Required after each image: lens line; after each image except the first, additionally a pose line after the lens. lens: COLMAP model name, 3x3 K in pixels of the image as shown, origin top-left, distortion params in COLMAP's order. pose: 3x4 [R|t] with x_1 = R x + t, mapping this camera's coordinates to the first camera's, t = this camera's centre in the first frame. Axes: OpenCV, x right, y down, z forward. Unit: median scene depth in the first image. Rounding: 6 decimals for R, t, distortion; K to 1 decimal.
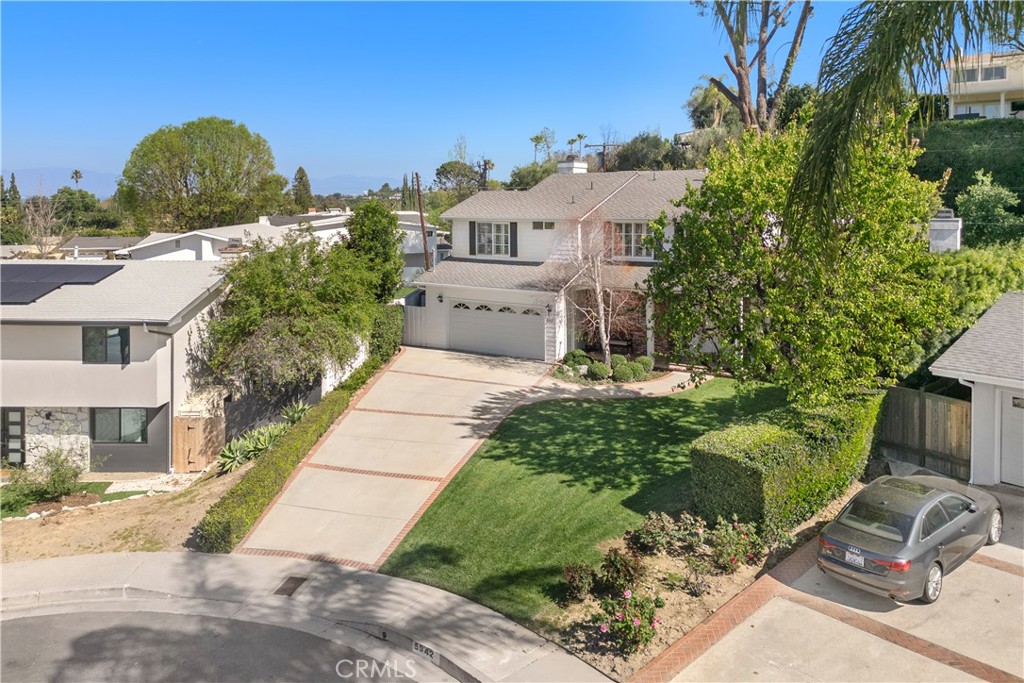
lens RADIAL K [[747.9, 0, 514.1], [0, 747.9, 310.6], [0, 0, 1]] dist [0.054004, -0.002136]
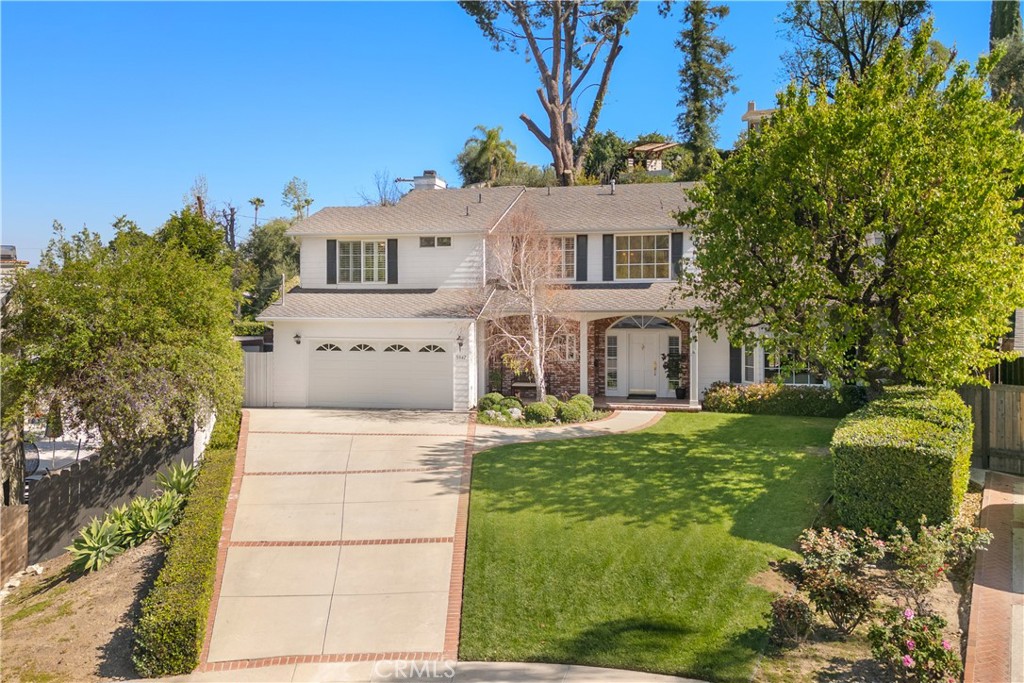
lens RADIAL K [[861.7, 0, 513.0], [0, 861.7, 356.8], [0, 0, 1]] dist [0.065752, -0.005036]
pose [[0.944922, -0.029179, 0.325994, -0.193981], [0.048929, 0.997419, -0.052551, 0.062921], [-0.323619, 0.065607, 0.943910, 0.126603]]
